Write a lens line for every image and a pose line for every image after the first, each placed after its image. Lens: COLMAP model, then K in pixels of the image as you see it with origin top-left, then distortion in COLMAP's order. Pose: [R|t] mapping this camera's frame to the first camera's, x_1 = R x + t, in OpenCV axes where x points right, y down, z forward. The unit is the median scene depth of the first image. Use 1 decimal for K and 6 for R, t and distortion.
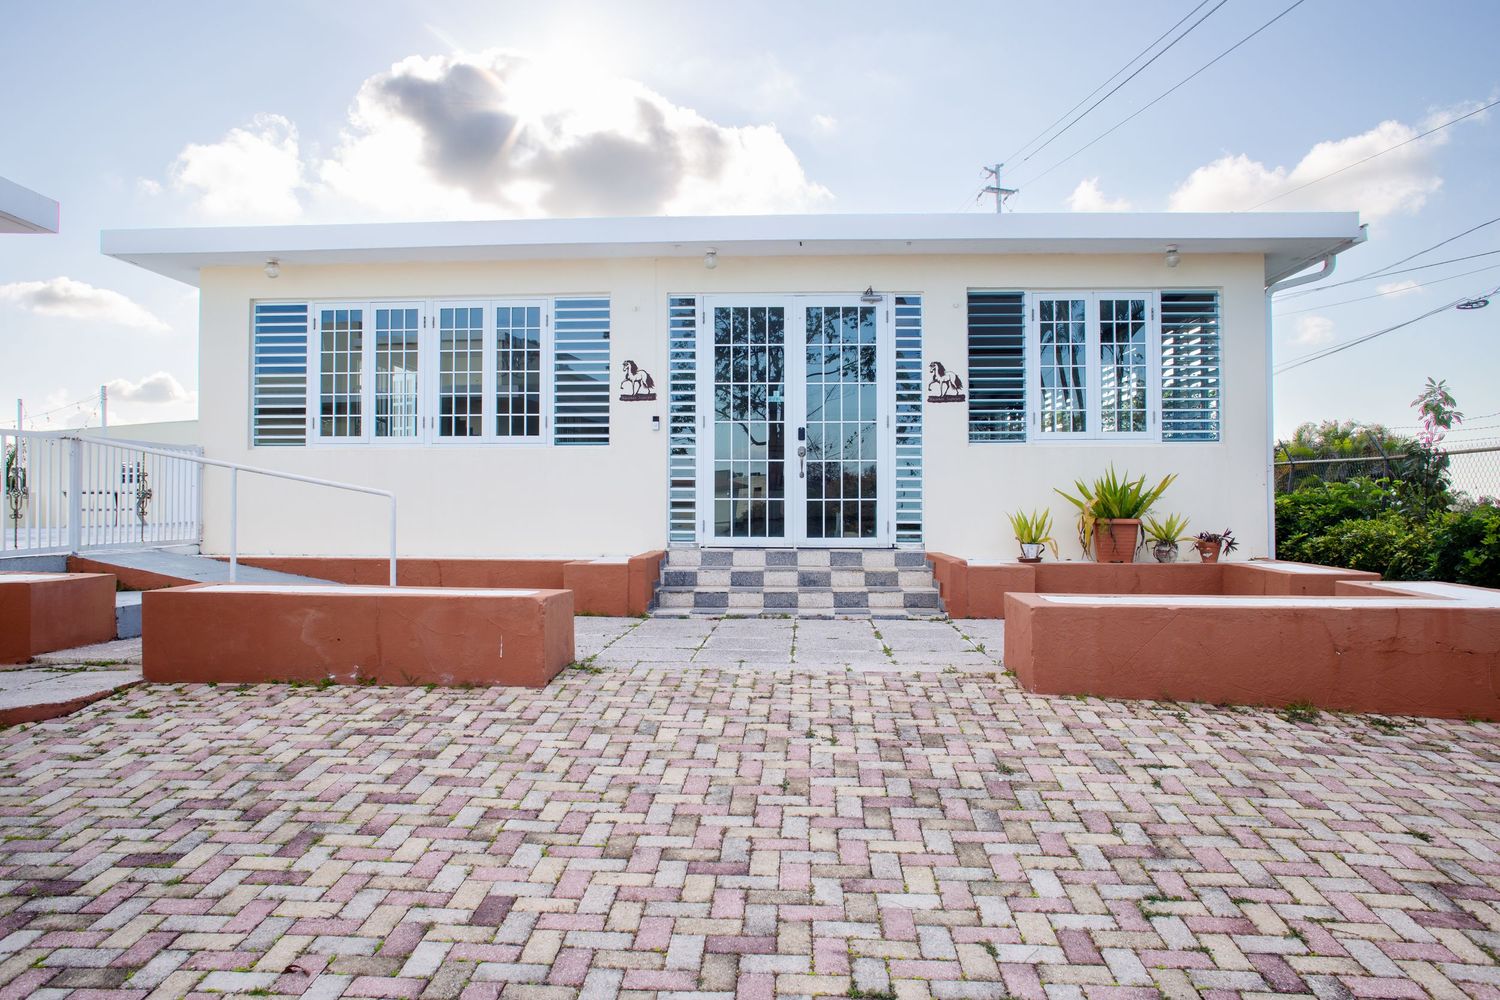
lens RADIAL K [[1023.7, 0, 744.5], [0, 1023.7, 504.6], [0, 0, 1]] dist [-0.039276, 0.013785]
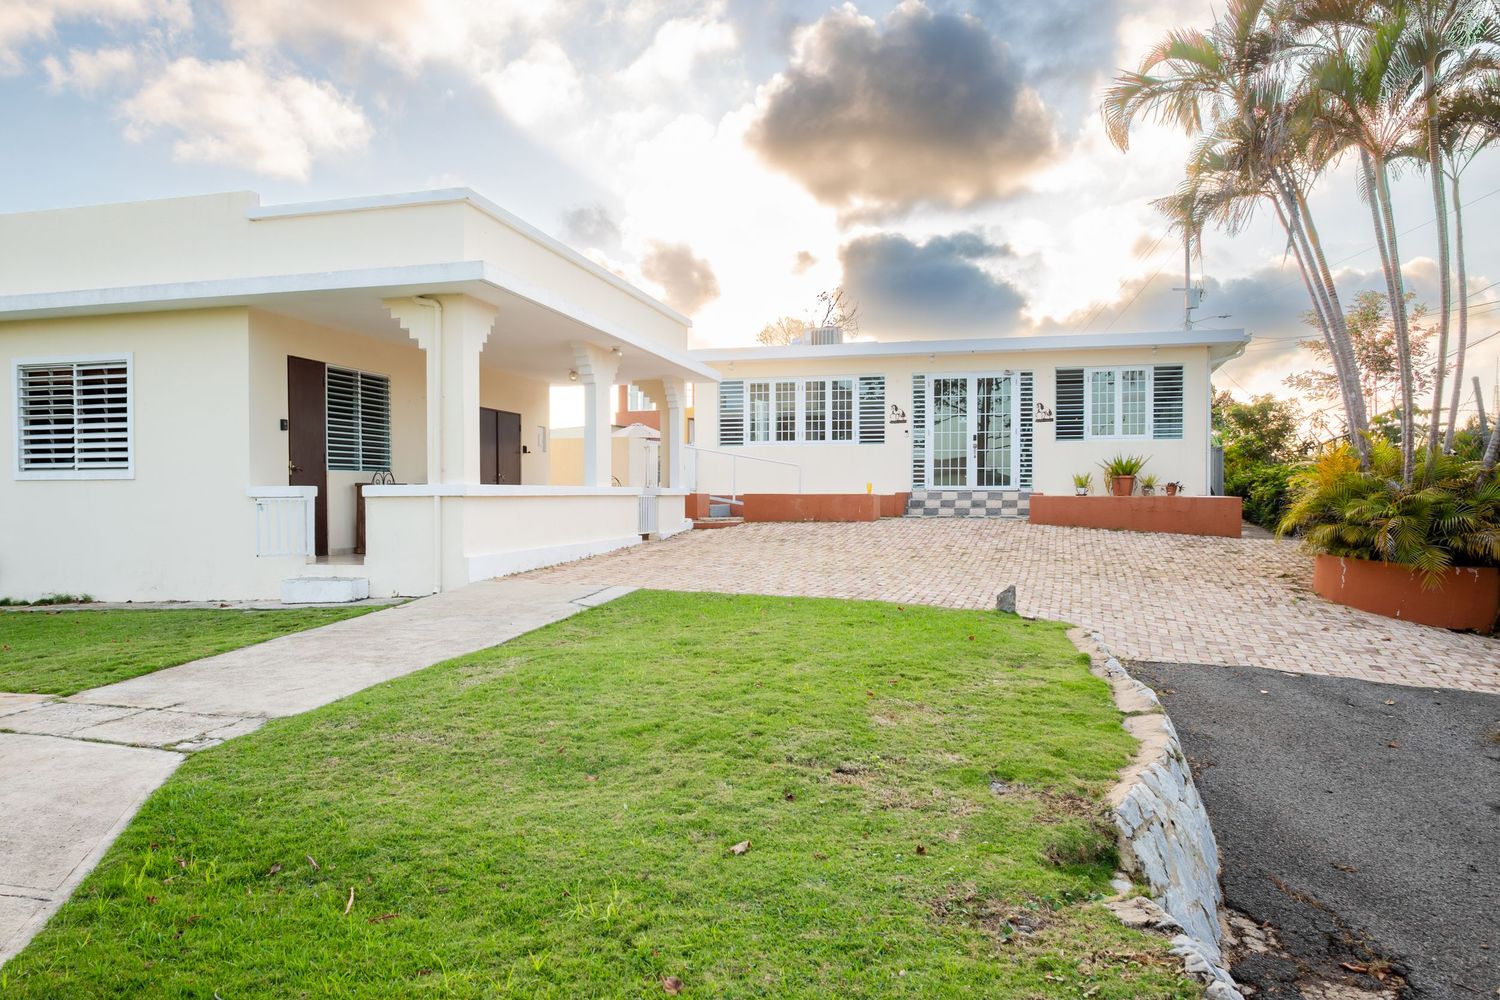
lens RADIAL K [[1023.7, 0, 733.8], [0, 1023.7, 503.5], [0, 0, 1]] dist [-0.039276, 0.013785]
pose [[0.969519, 0.002232, -0.245005, 0.090338], [-0.001219, 0.999990, 0.004288, 0.060359], [0.245012, -0.003859, 0.969512, -1.200542]]
